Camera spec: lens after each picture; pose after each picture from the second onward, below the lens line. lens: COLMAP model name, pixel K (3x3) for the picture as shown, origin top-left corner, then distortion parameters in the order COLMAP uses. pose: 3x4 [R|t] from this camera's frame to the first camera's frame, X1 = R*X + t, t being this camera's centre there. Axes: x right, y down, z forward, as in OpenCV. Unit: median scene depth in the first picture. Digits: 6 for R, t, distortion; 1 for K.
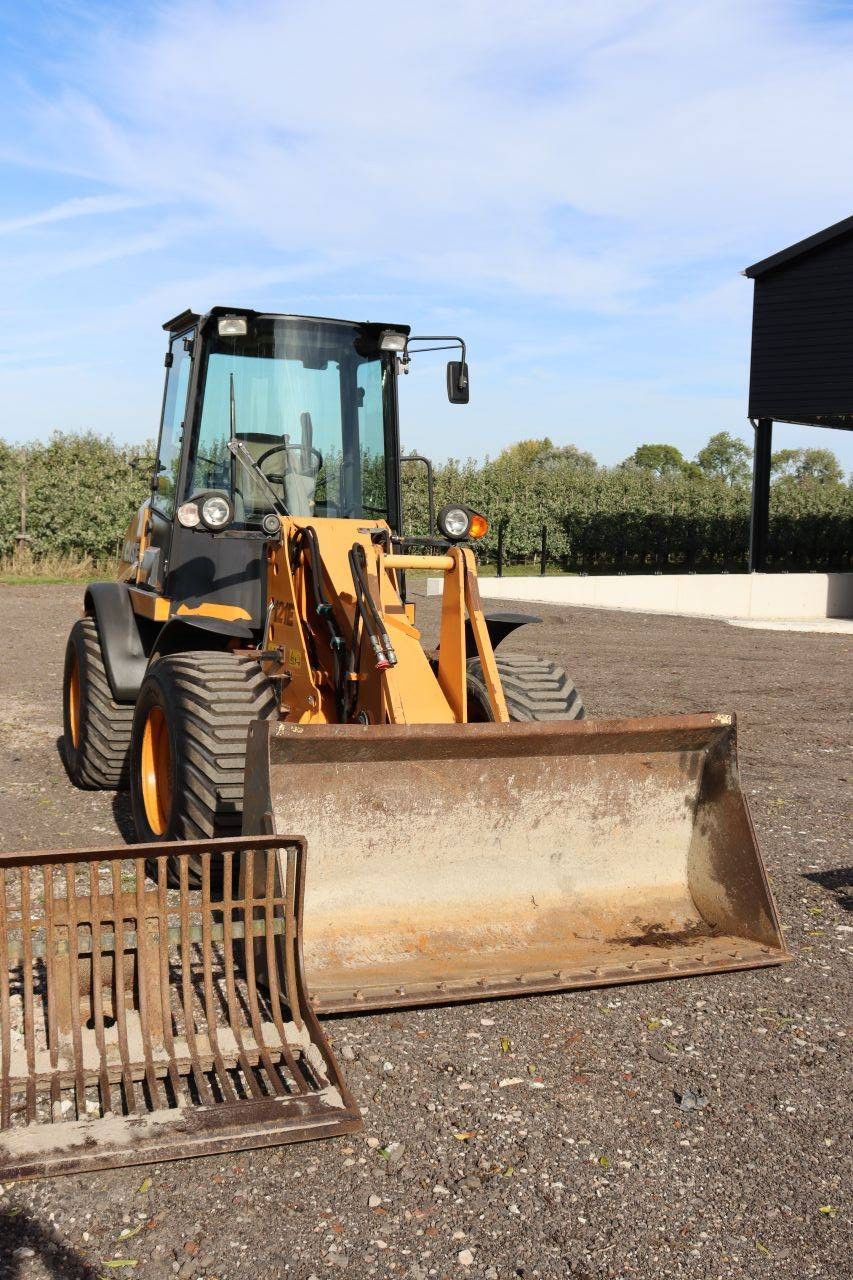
lens RADIAL K [[1311.2, 0, 426.5], [0, 1311.2, 640.0], [0, 0, 1]] dist [-0.025551, 0.013797]
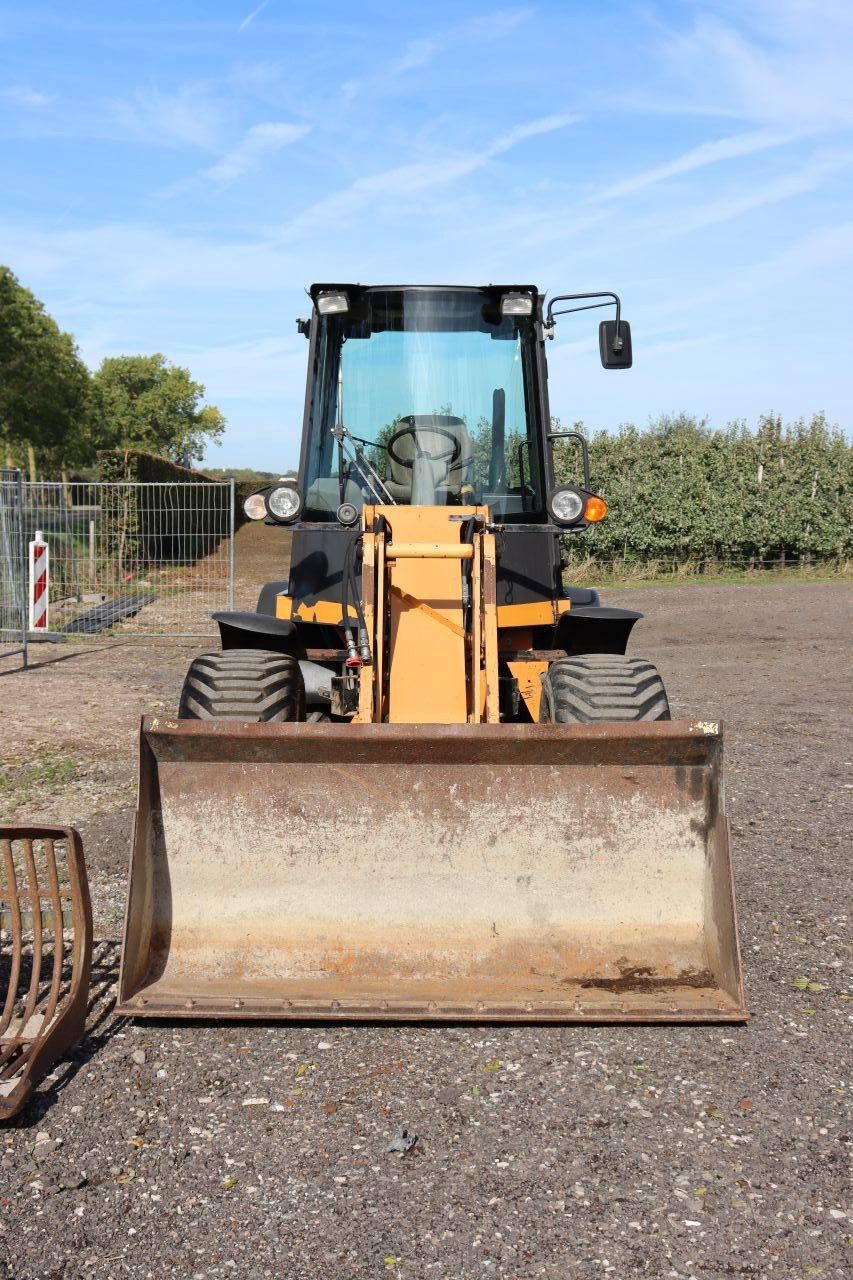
lens RADIAL K [[1523.4, 0, 426.5], [0, 1523.4, 640.0], [0, 0, 1]] dist [0.014477, 0.012800]
pose [[0.926544, -0.001713, -0.376183, 0.418382], [-0.001850, 0.999957, -0.009111, 0.013164], [0.376183, 0.009137, 0.926501, 0.024419]]
